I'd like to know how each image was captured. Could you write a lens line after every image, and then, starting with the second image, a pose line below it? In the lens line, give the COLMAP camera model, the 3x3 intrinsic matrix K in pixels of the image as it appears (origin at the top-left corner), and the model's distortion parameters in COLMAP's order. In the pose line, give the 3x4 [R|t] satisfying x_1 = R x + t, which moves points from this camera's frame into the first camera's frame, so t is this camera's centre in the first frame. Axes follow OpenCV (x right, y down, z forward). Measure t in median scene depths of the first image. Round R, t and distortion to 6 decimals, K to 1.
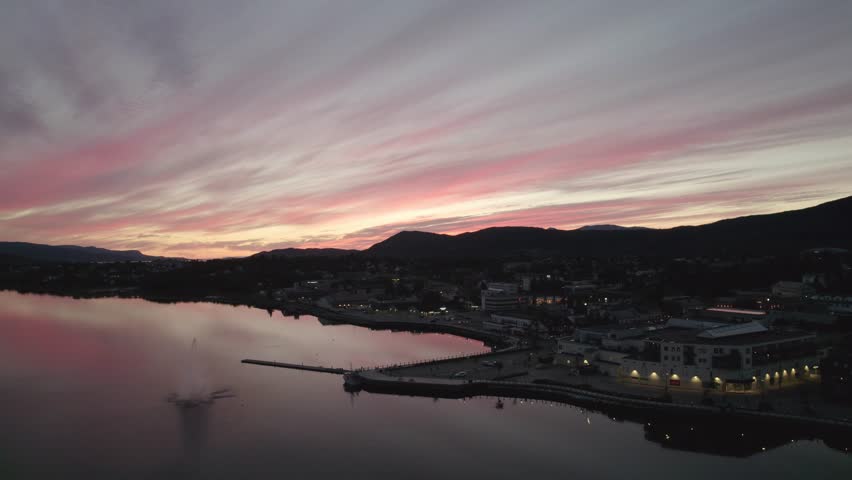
lens RADIAL K [[465.4, 0, 427.3], [0, 465.4, 259.1], [0, 0, 1]] dist [-0.000476, 0.000271]
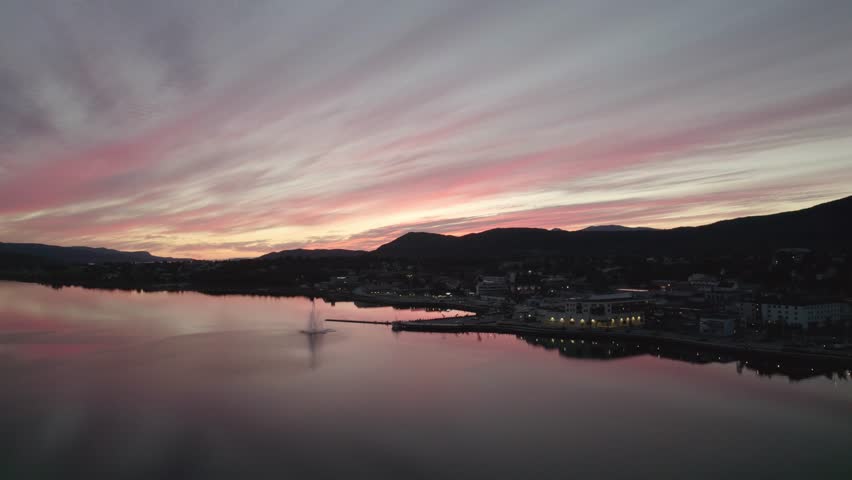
lens RADIAL K [[473.6, 0, 426.0], [0, 473.6, 240.0], [0, 0, 1]] dist [0.001968, -0.000308]
pose [[0.999918, -0.001980, -0.012653, -0.006449], [0.001450, 0.999125, -0.041789, 0.002079], [0.012724, 0.041767, 0.999046, -0.186668]]
